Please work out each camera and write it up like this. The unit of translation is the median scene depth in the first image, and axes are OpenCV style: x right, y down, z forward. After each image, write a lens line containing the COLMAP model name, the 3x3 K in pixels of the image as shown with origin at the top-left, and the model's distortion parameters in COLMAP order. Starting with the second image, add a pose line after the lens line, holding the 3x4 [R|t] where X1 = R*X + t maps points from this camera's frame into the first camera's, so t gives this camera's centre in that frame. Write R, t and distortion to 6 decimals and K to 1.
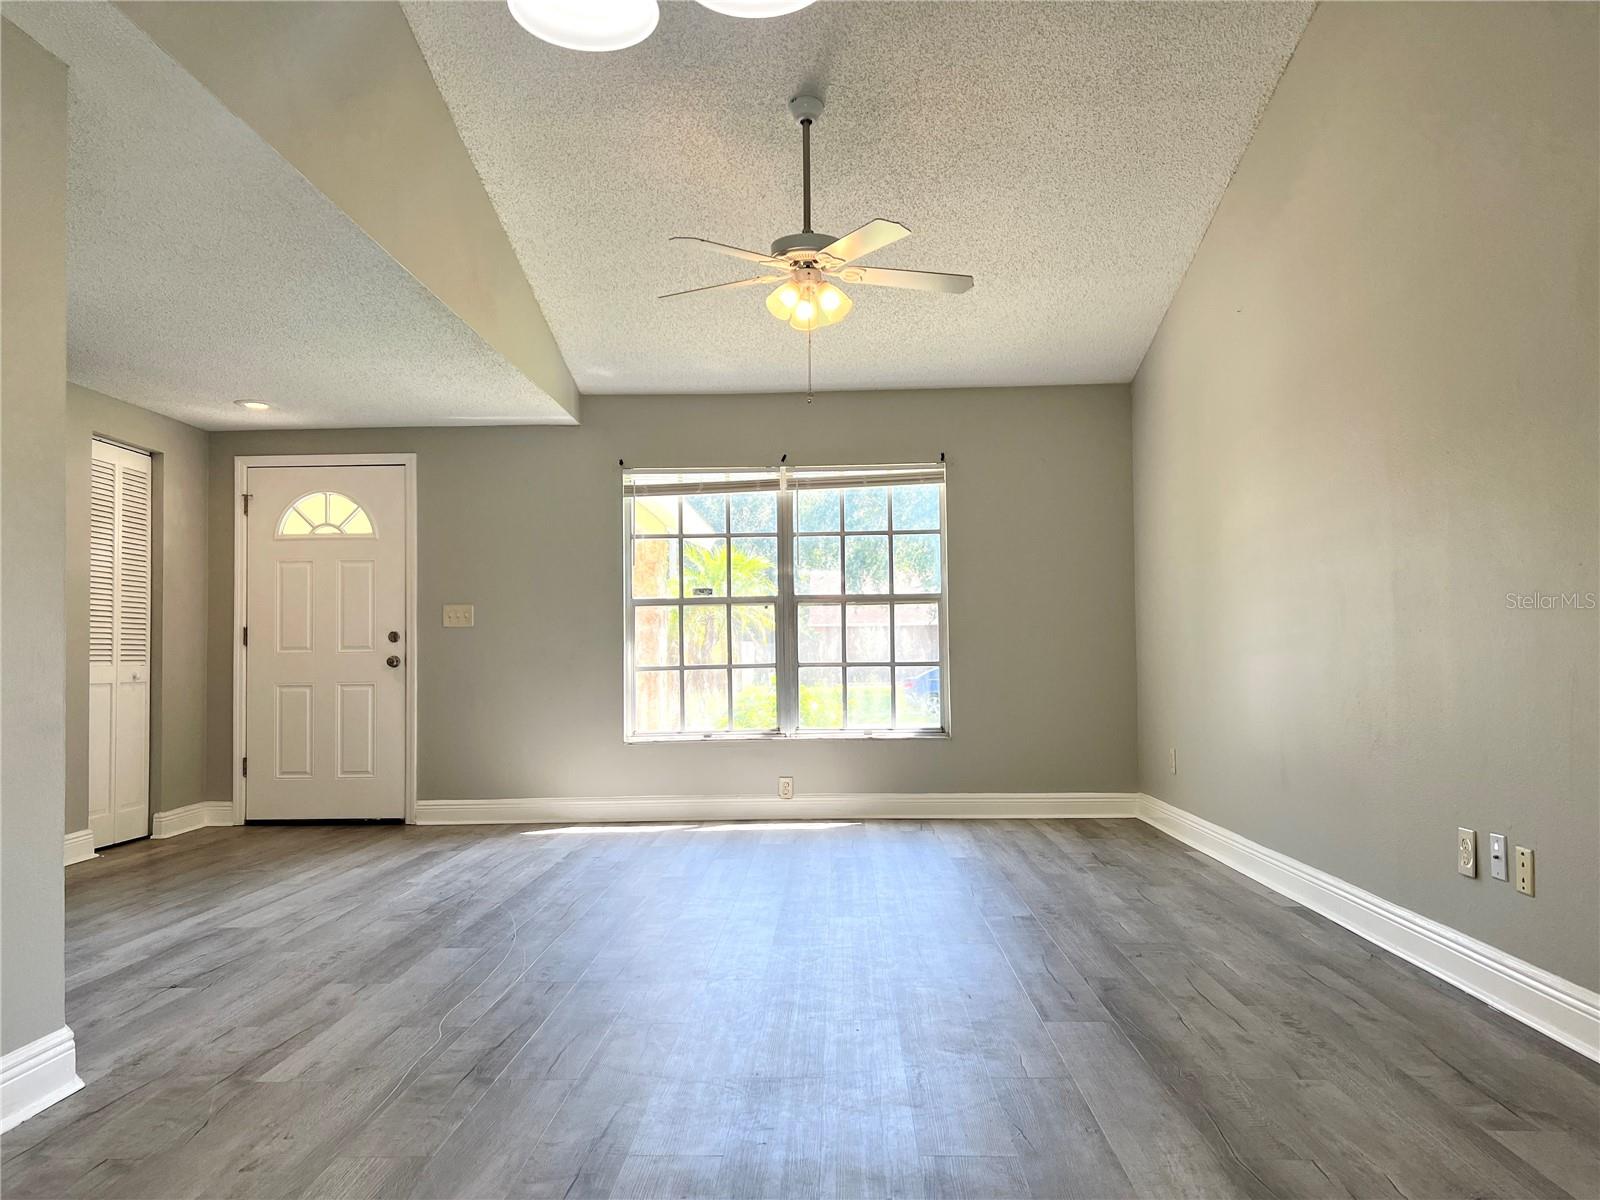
lens RADIAL K [[1206.6, 0, 797.9], [0, 1206.6, 596.2], [0, 0, 1]] dist [0.019556, -0.024494]
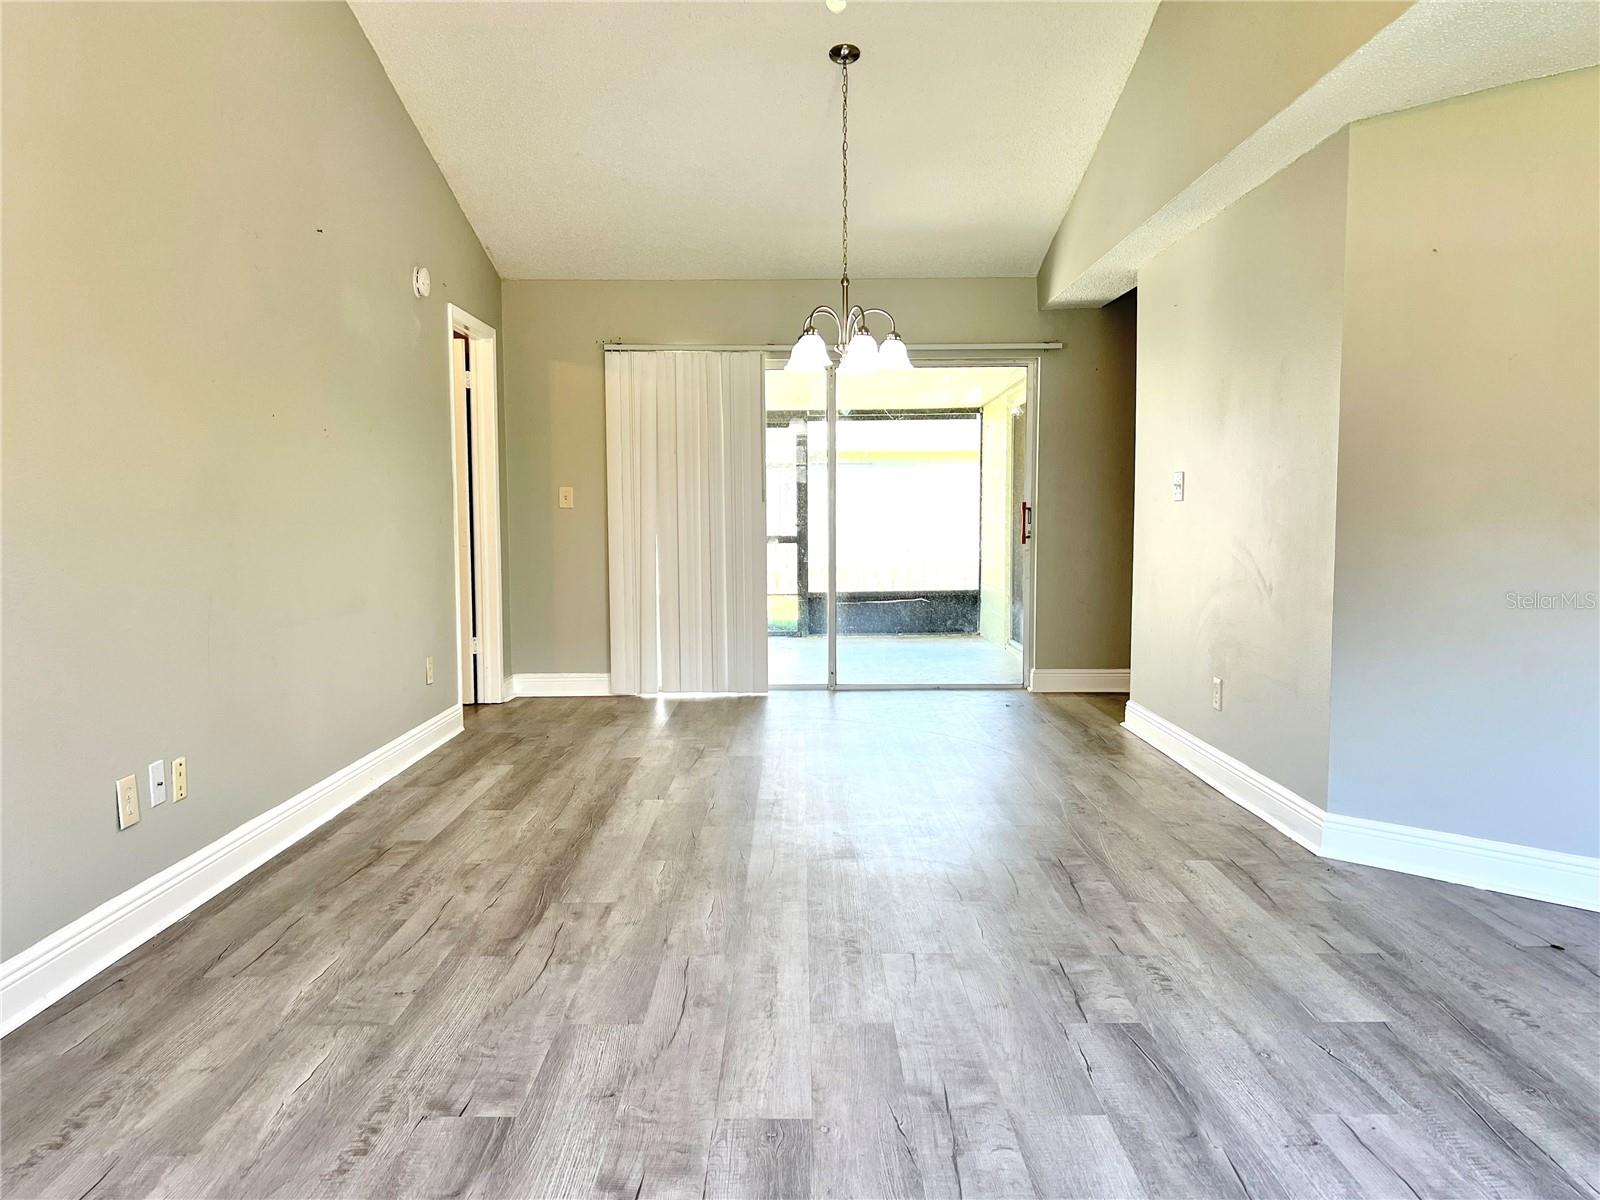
lens RADIAL K [[1206.6, 0, 800.6], [0, 1206.6, 603.4], [0, 0, 1]] dist [0.019556, -0.024494]
pose [[-0.999184, 0.021223, -0.034373, 0.065666], [0.020298, 0.999428, 0.027057, 0.048049], [0.034927, 0.026337, -0.999043, 2.237986]]
